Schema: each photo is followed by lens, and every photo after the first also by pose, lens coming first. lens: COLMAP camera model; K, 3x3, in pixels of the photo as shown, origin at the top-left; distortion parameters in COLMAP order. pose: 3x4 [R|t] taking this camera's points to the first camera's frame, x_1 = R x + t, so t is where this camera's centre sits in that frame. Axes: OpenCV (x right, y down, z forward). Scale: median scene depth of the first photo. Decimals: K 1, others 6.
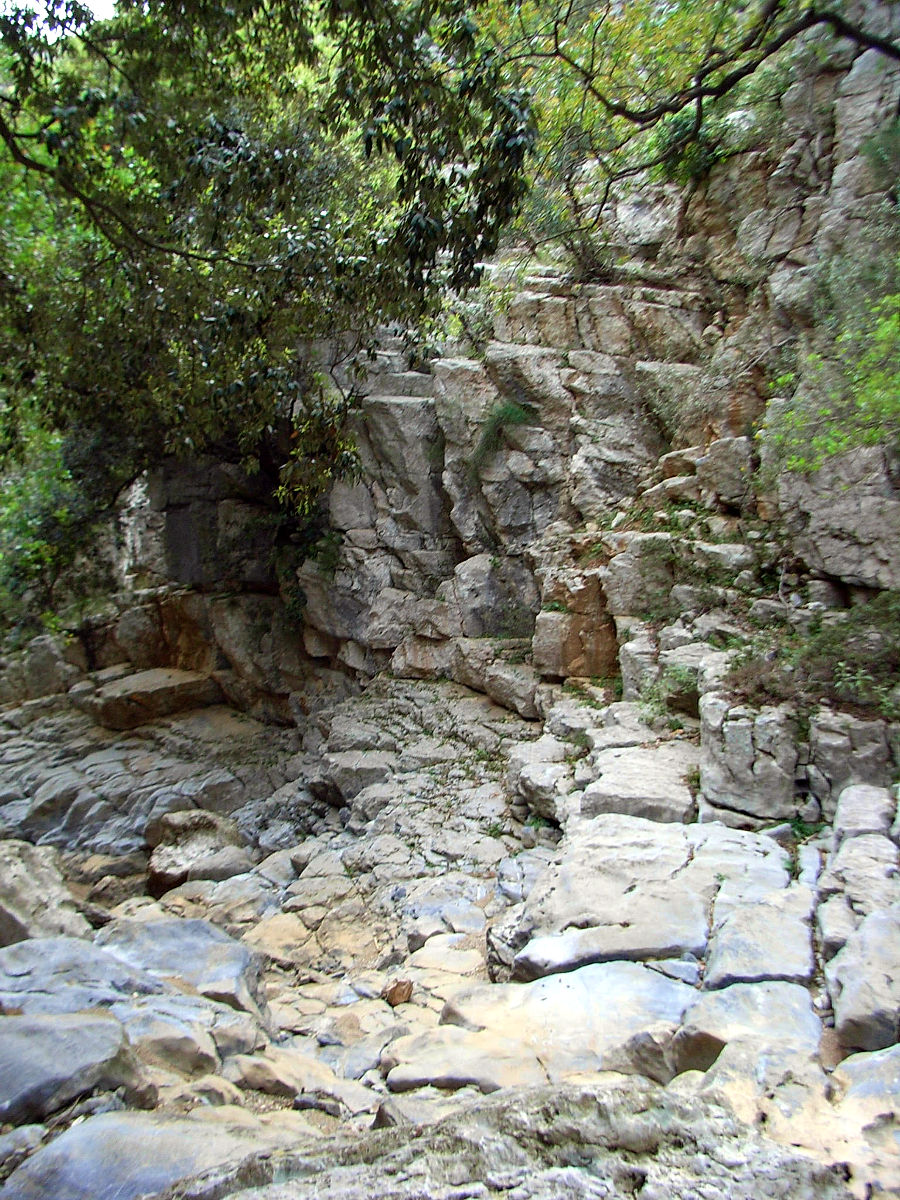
lens RADIAL K [[971.5, 0, 449.5], [0, 971.5, 600.2], [0, 0, 1]] dist [-0.002039, -0.000388]
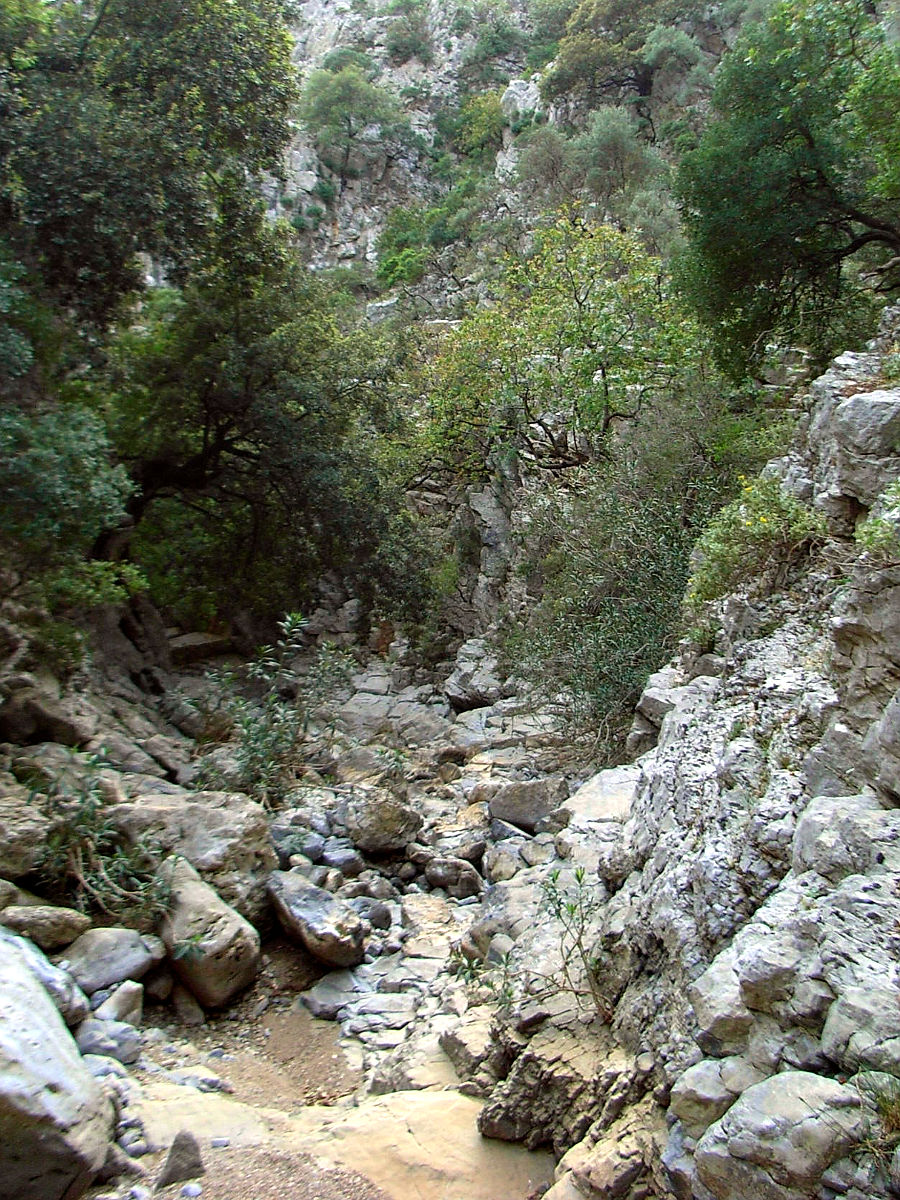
lens RADIAL K [[971.5, 0, 450.3], [0, 971.5, 600.0], [0, 0, 1]] dist [-0.002039, -0.000388]
pose [[0.998208, 0.039590, 0.044862, 0.160994], [-0.042144, 0.997457, 0.057481, -0.192904], [-0.042473, -0.059268, 0.997338, -1.425523]]
